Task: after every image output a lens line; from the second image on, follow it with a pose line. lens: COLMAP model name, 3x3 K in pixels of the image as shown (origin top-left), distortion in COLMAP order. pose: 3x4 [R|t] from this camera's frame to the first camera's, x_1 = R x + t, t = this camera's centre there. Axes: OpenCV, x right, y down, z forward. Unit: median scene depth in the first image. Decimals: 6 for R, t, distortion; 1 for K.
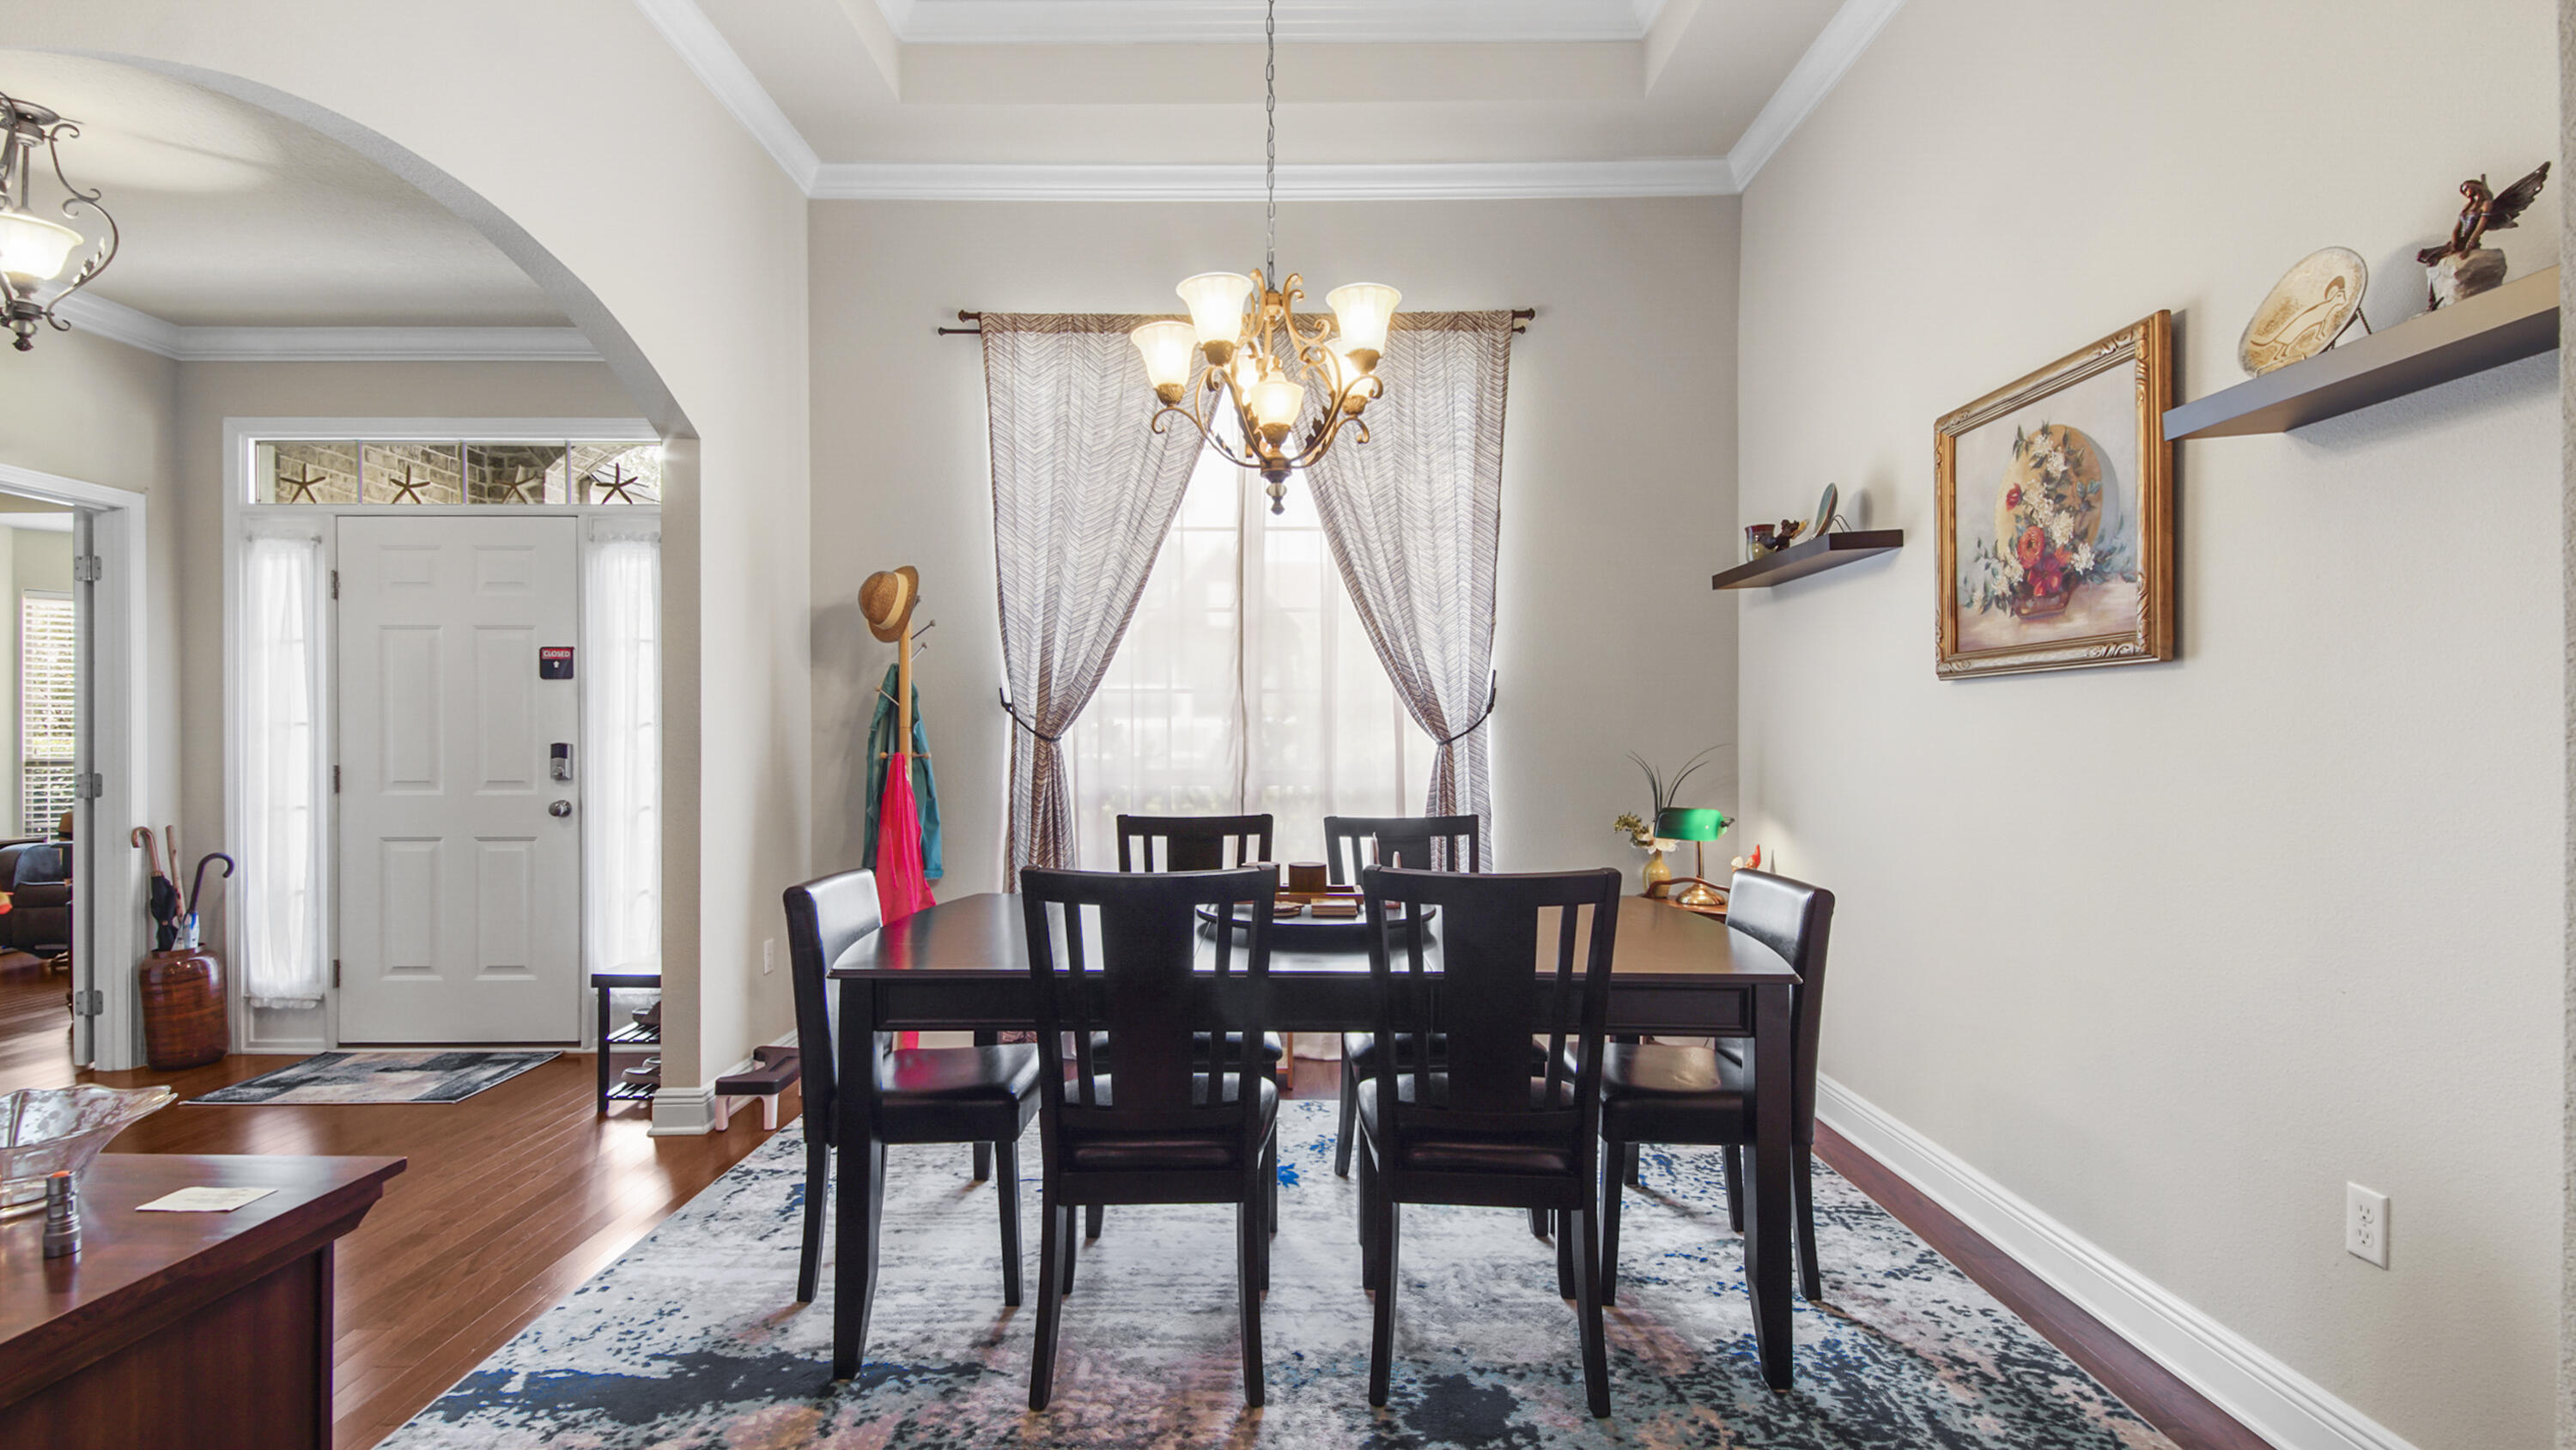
lens RADIAL K [[1172.2, 0, 1266.4], [0, 1172.2, 736.8], [0, 0, 1]] dist [0.032072, -0.024412]
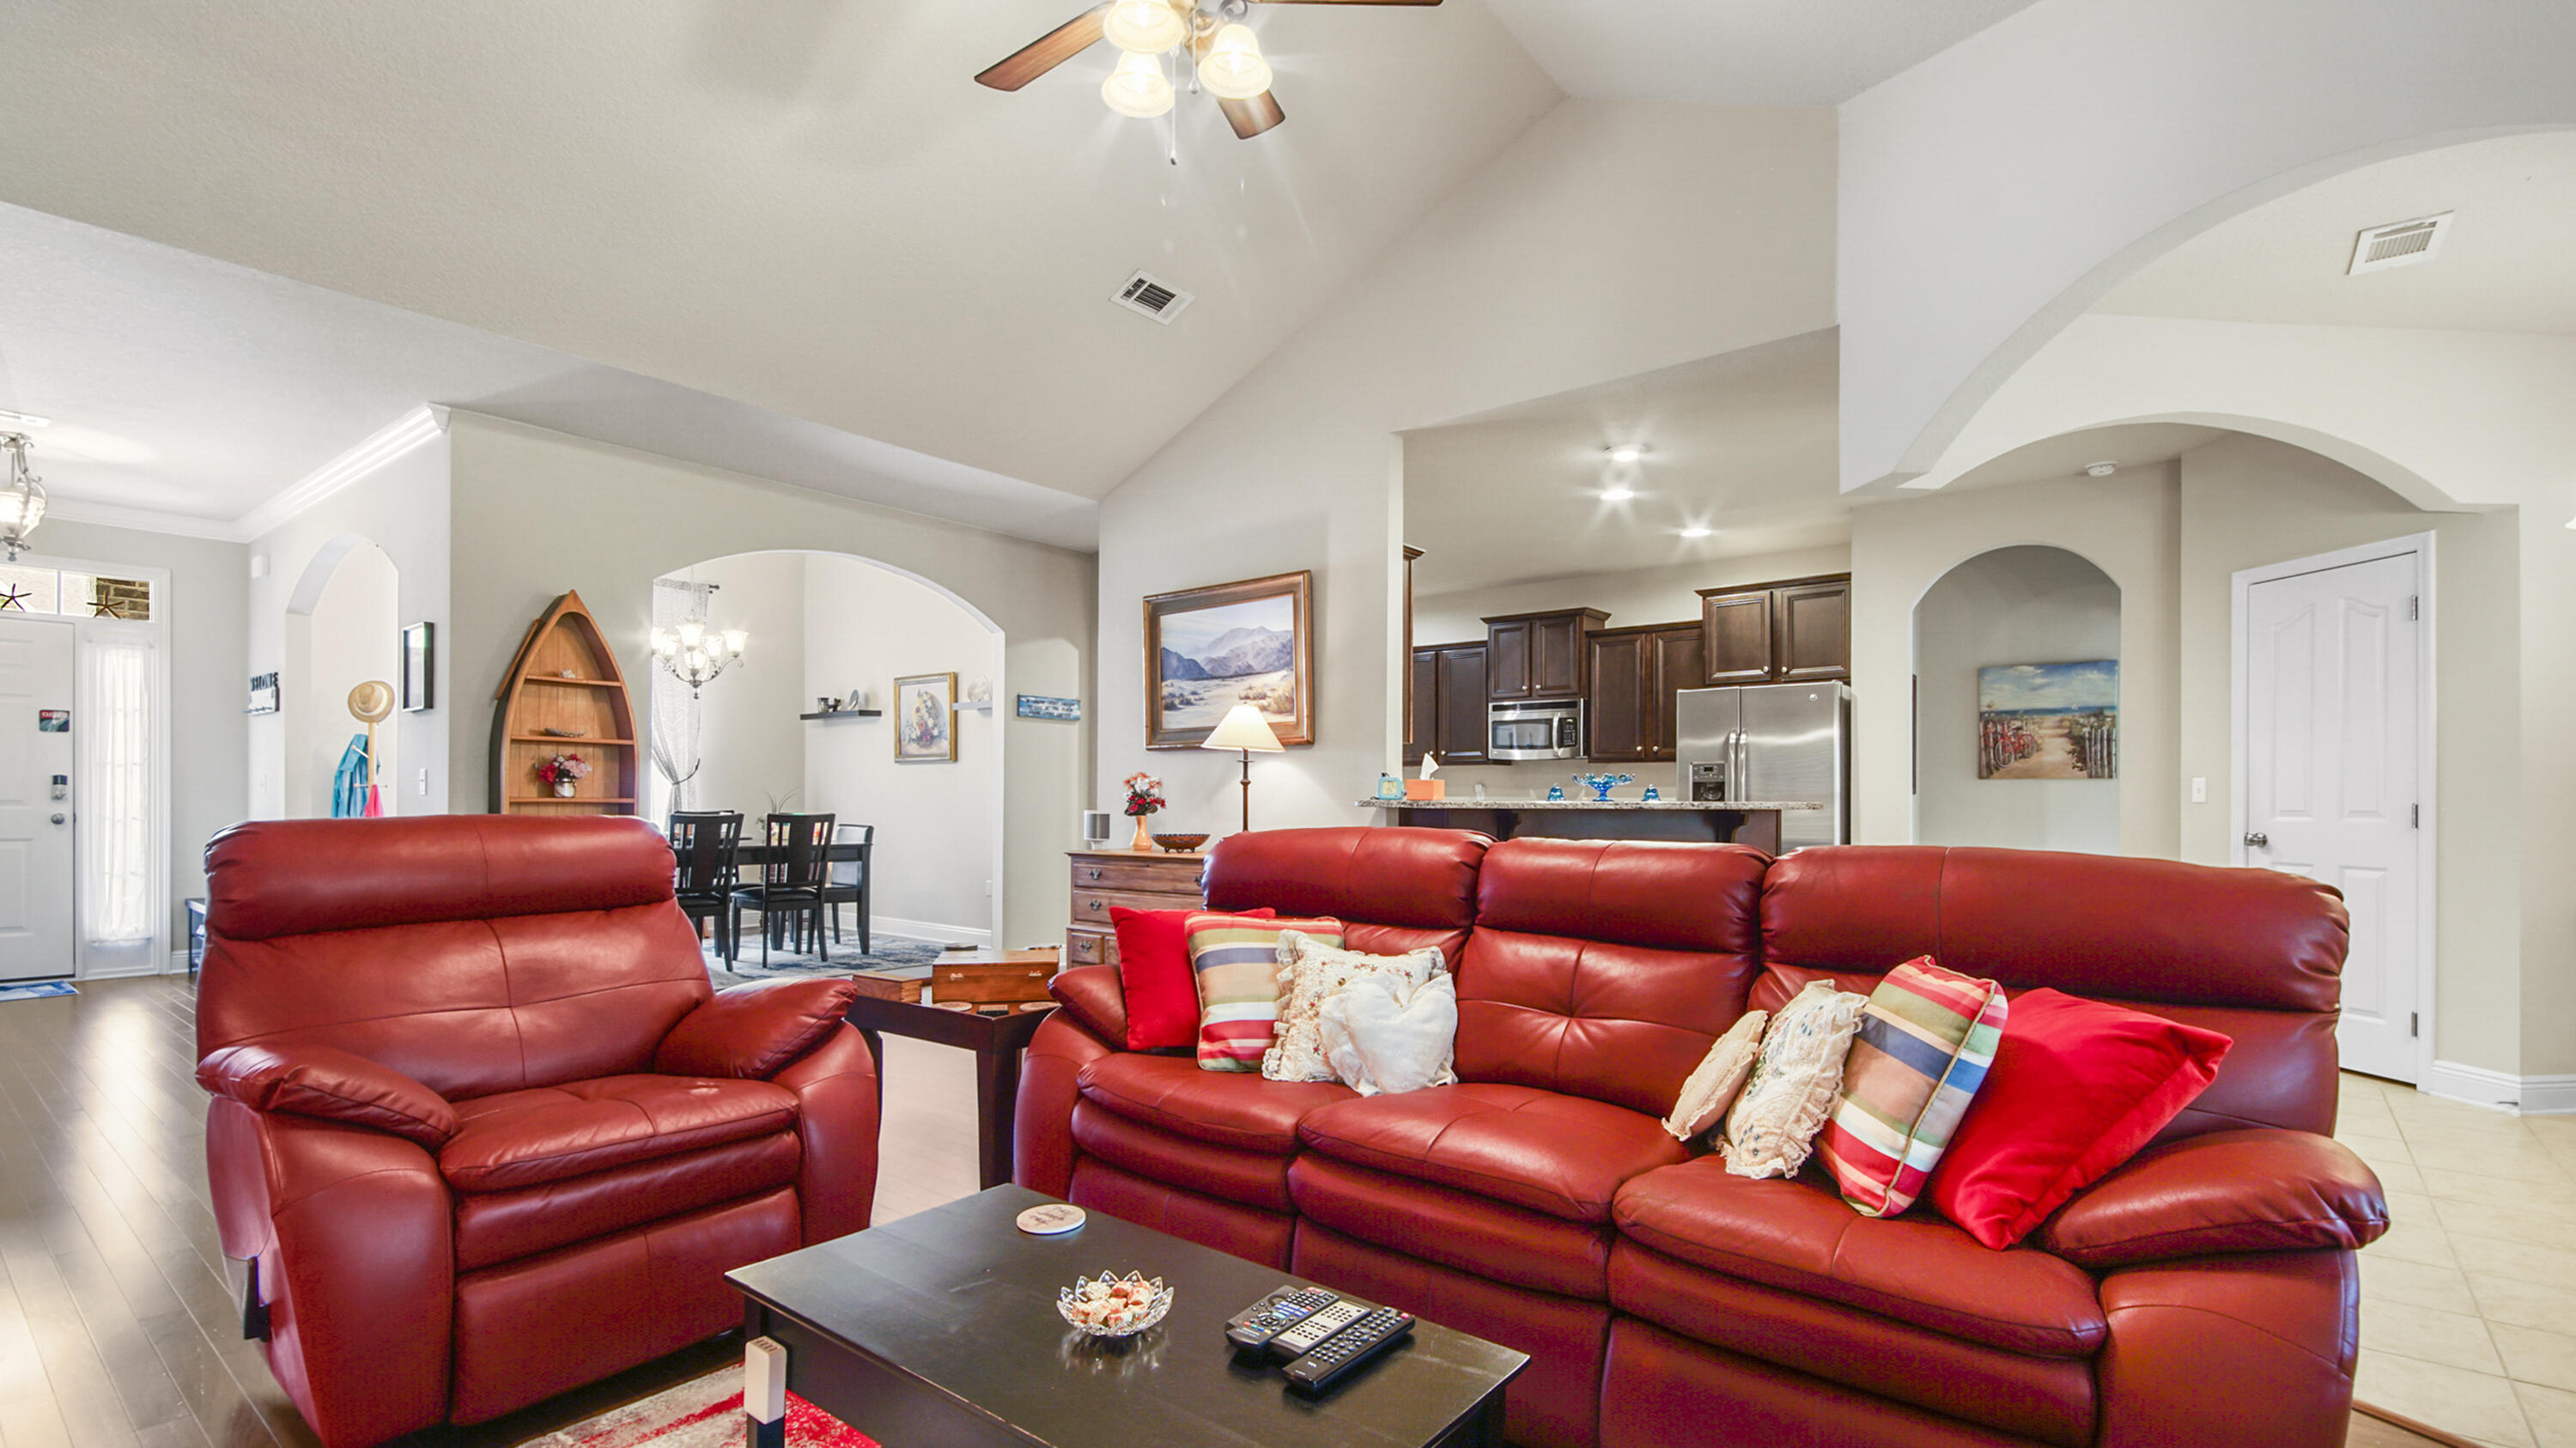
lens RADIAL K [[1171.5, 0, 1261.7], [0, 1171.5, 799.4], [0, 0, 1]] dist [0.019215, 0.000014]
pose [[0.627312, 0.003875, 0.778759, -1.252460], [-0.007409, 0.999972, 0.000993, 0.036237], [-0.778733, -0.006392, 0.627323, -1.718757]]
